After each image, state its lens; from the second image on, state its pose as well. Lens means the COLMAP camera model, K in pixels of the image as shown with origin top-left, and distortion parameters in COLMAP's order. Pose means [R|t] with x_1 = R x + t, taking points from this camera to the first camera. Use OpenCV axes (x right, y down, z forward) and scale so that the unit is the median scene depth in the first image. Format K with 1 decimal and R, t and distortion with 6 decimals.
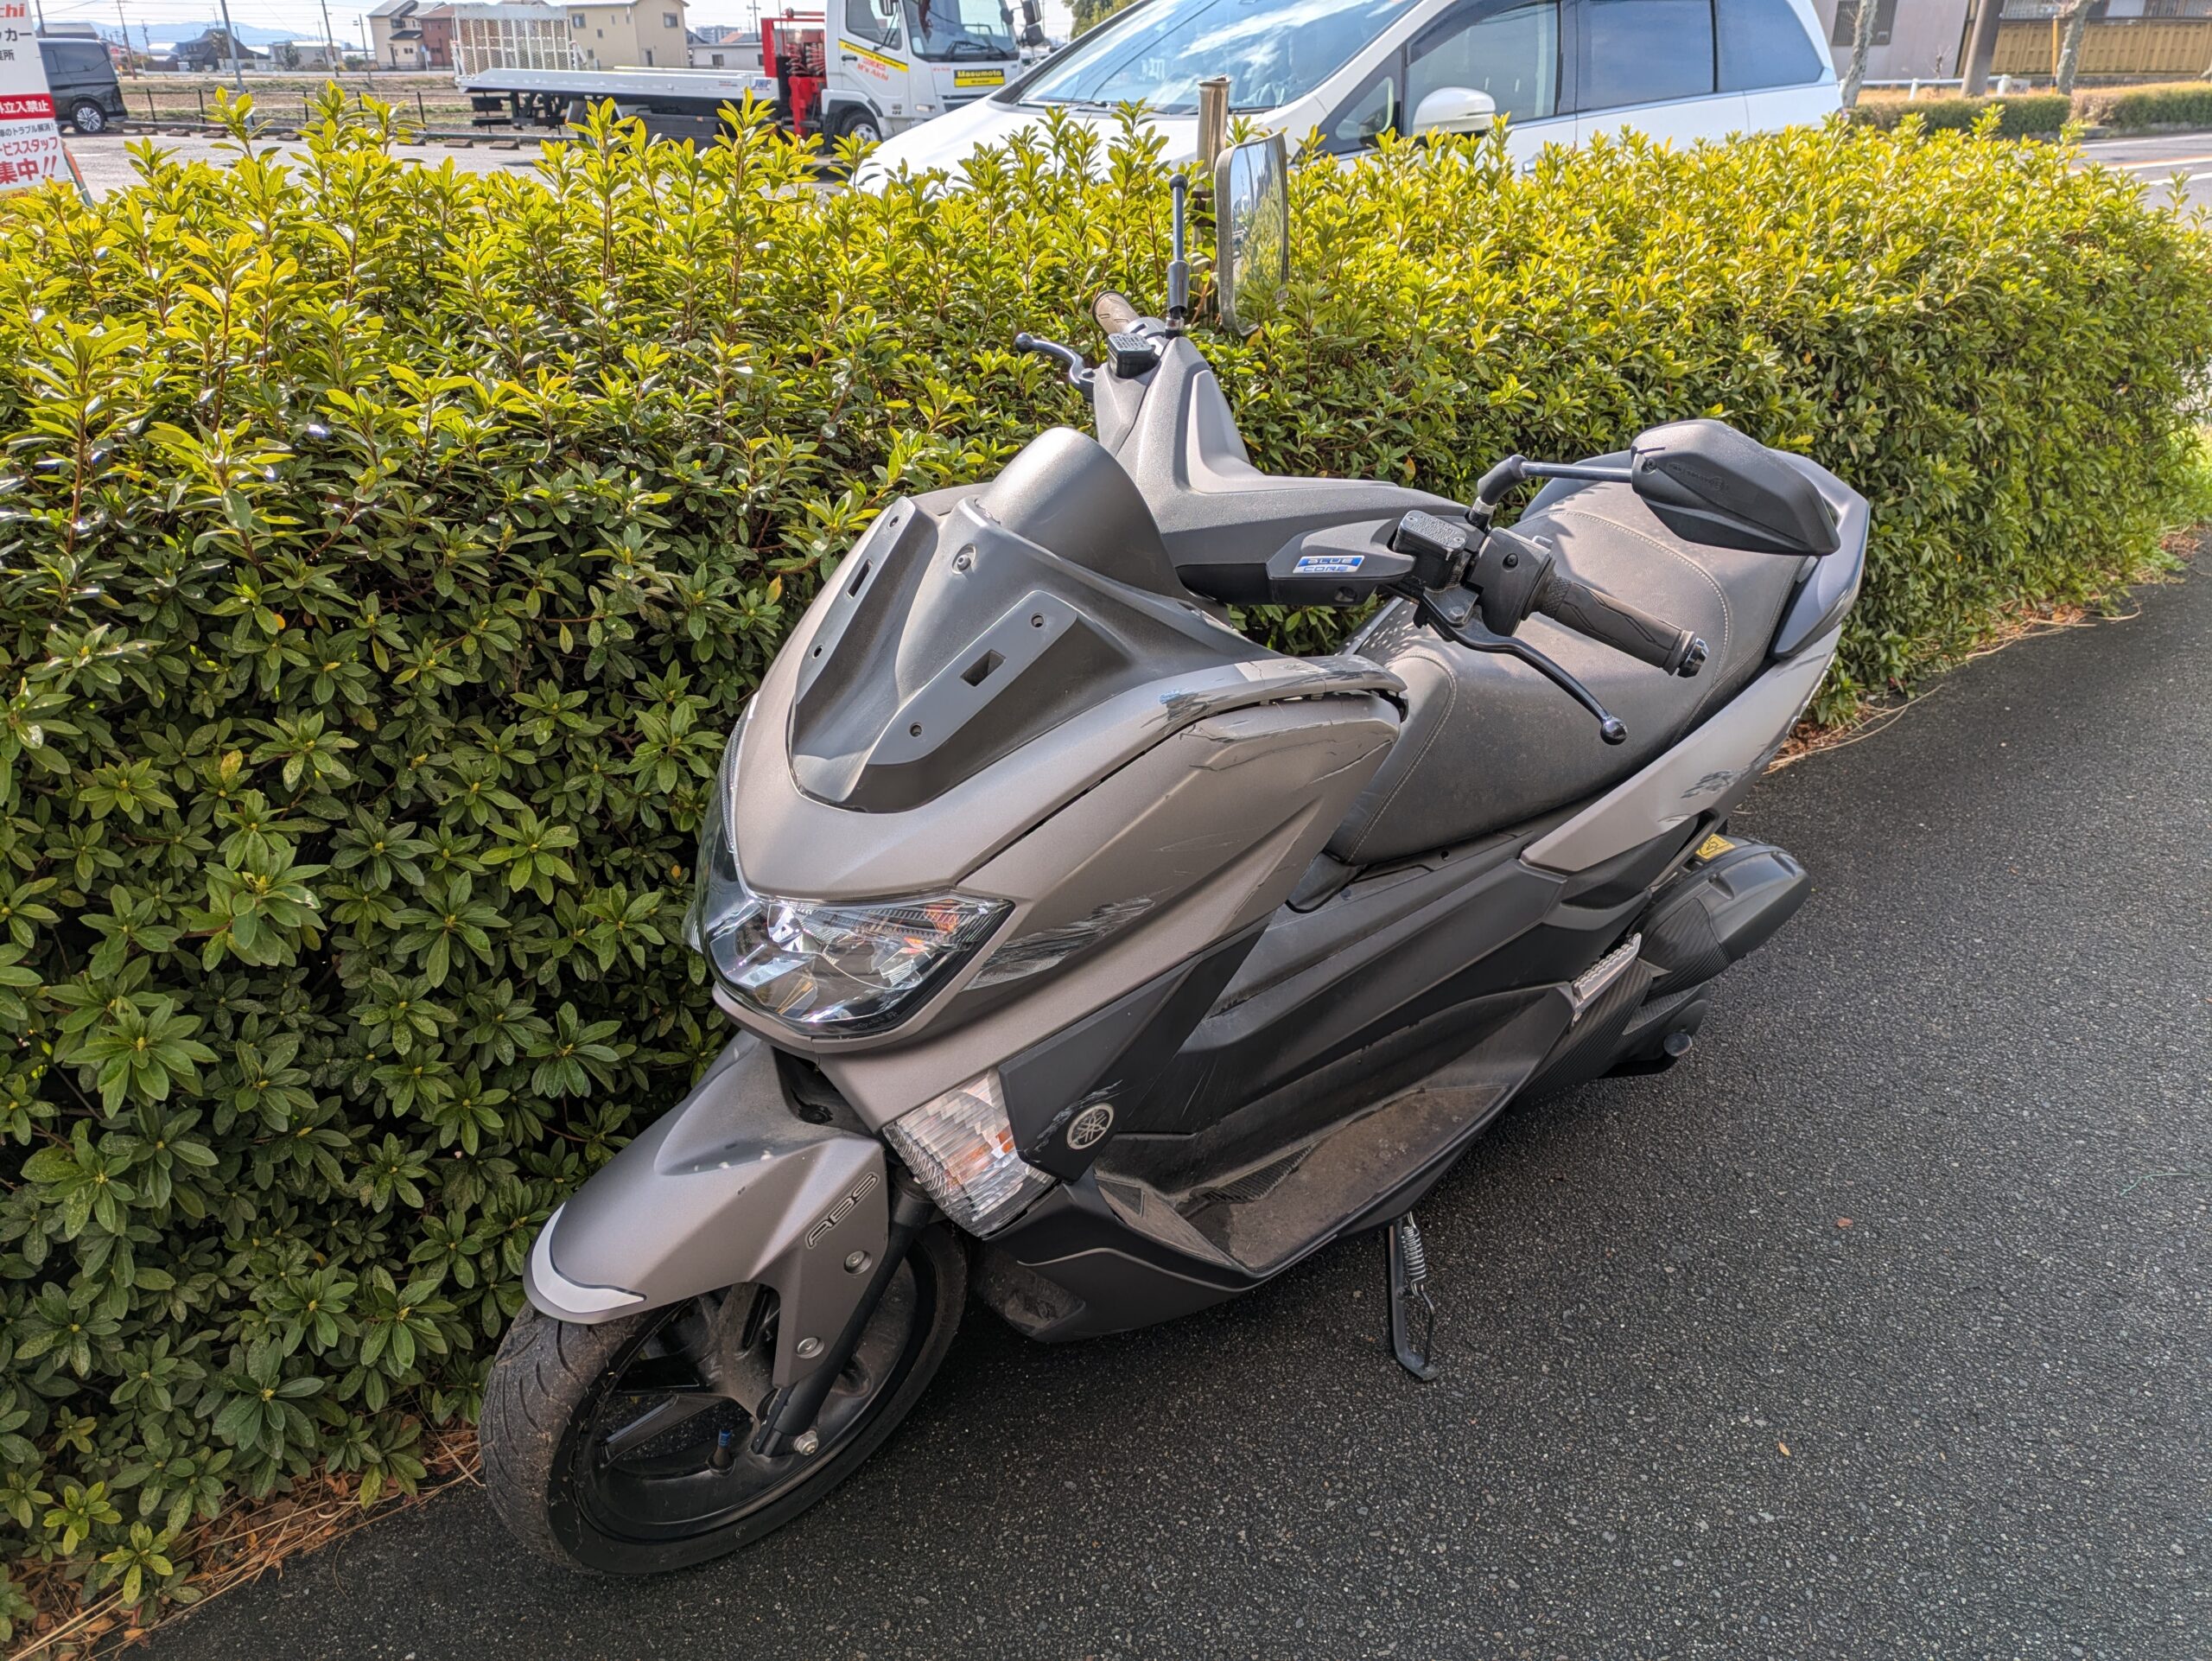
lens RADIAL K [[1640.1, 0, 1107.9], [0, 1640.1, 828.1], [0, 0, 1]] dist [0.042062, -0.034466]
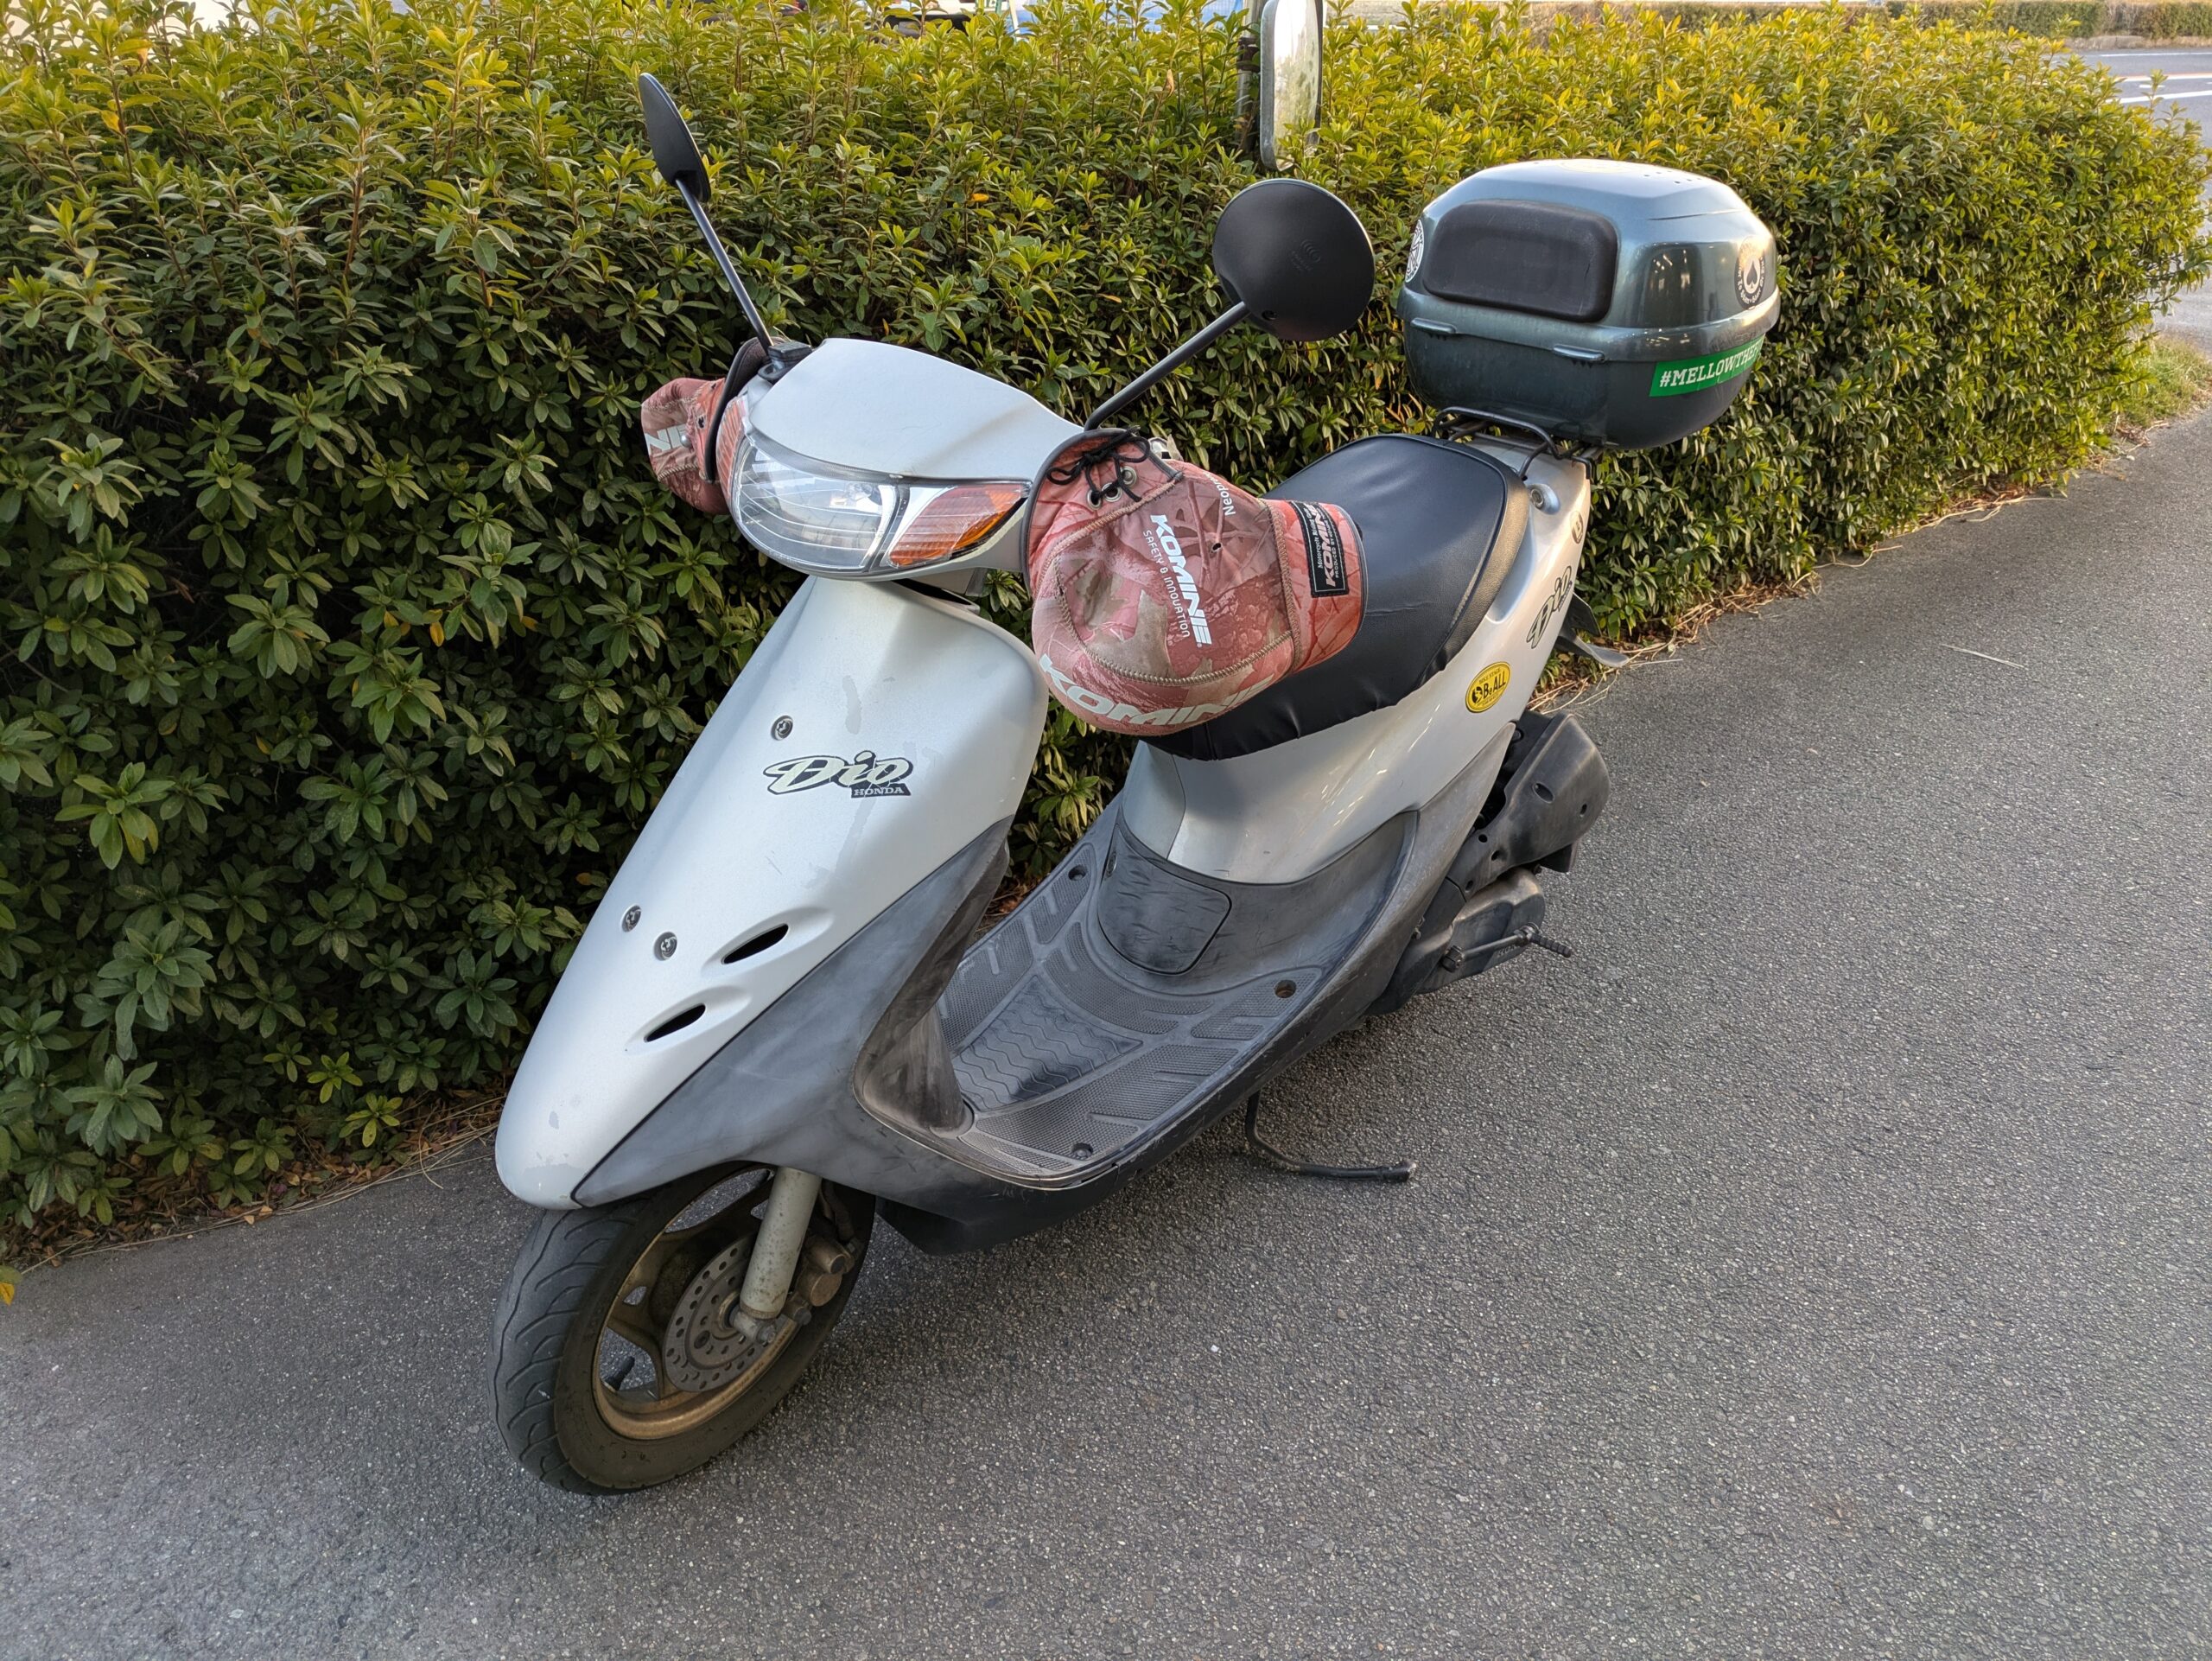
lens RADIAL K [[1640.1, 0, 1110.7], [0, 1640.1, 860.2], [0, 0, 1]] dist [0.042062, -0.034466]
pose [[0.999423, 0.031811, 0.011923, -0.036367], [-0.032643, 0.996450, 0.077605, 0.100855], [-0.009412, -0.077949, 0.996913, -0.191090]]
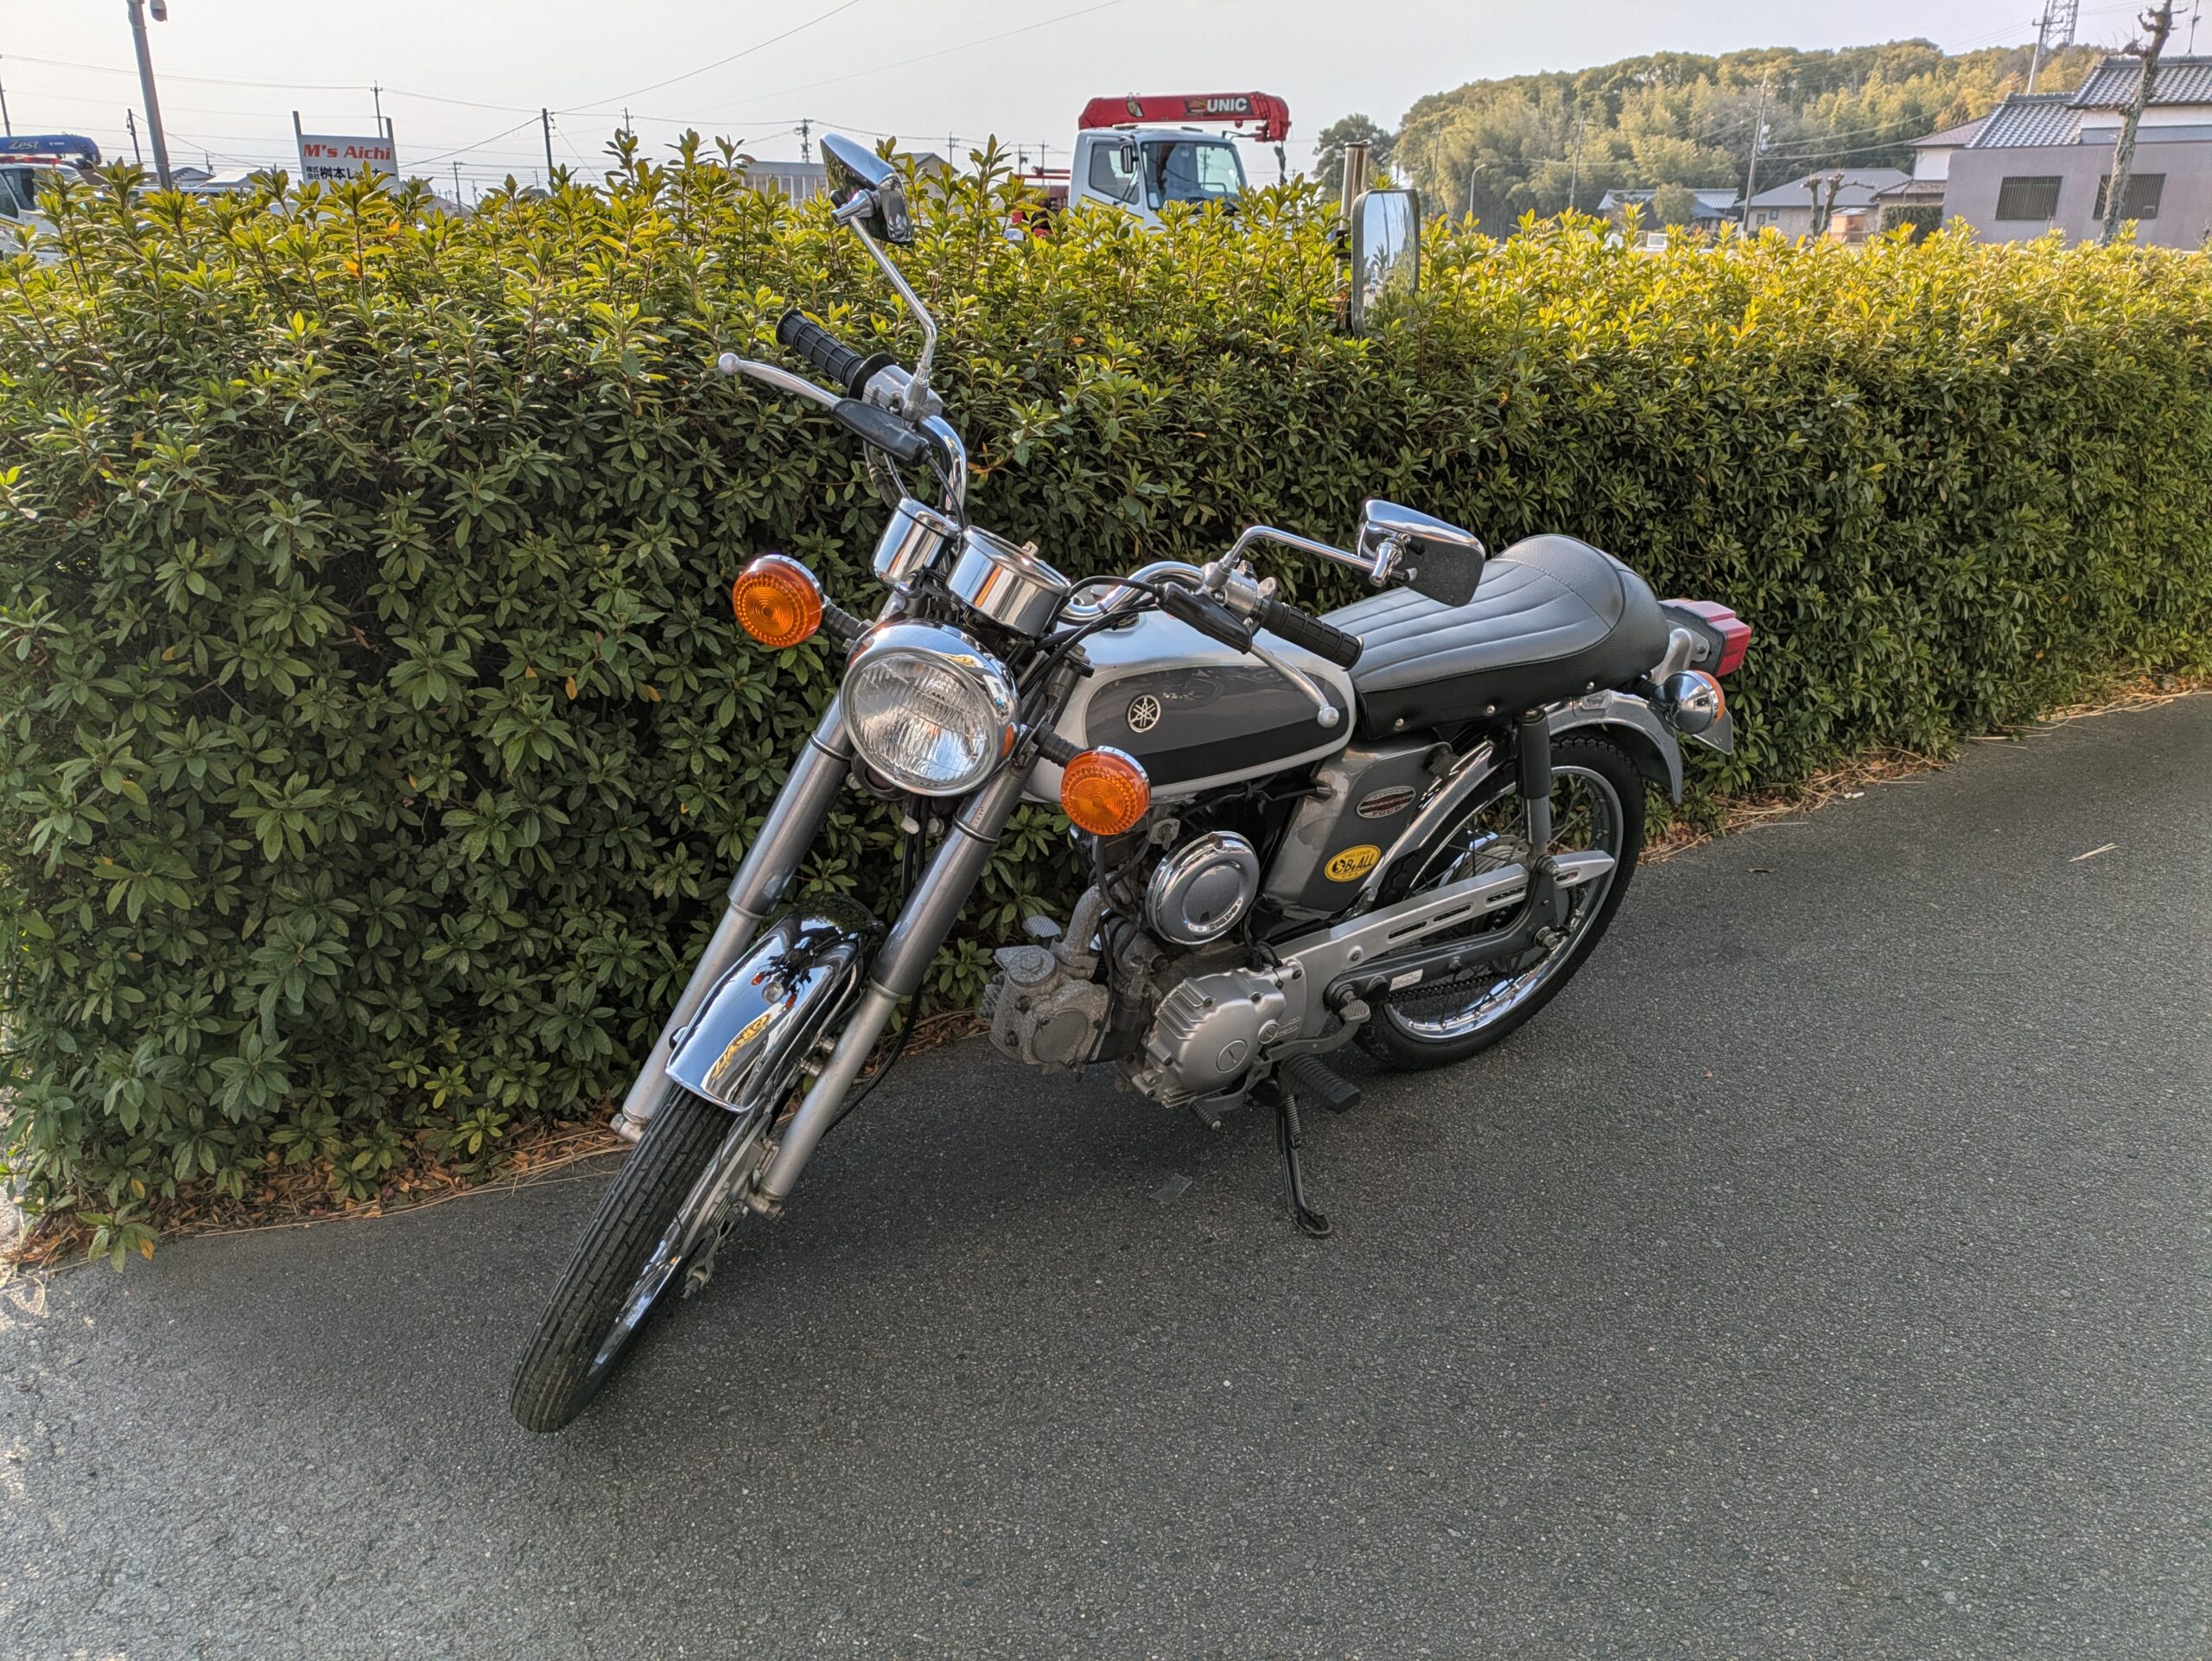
lens RADIAL K [[1640.1, 0, 1128.2], [0, 1640.1, 838.0], [0, 0, 1]] dist [0.042062, -0.034466]
pose [[0.991671, 0.058023, -0.114983, 0.075033], [-0.067070, 0.994816, -0.076432, 0.208906], [0.109952, 0.083507, 0.990423, -0.255270]]
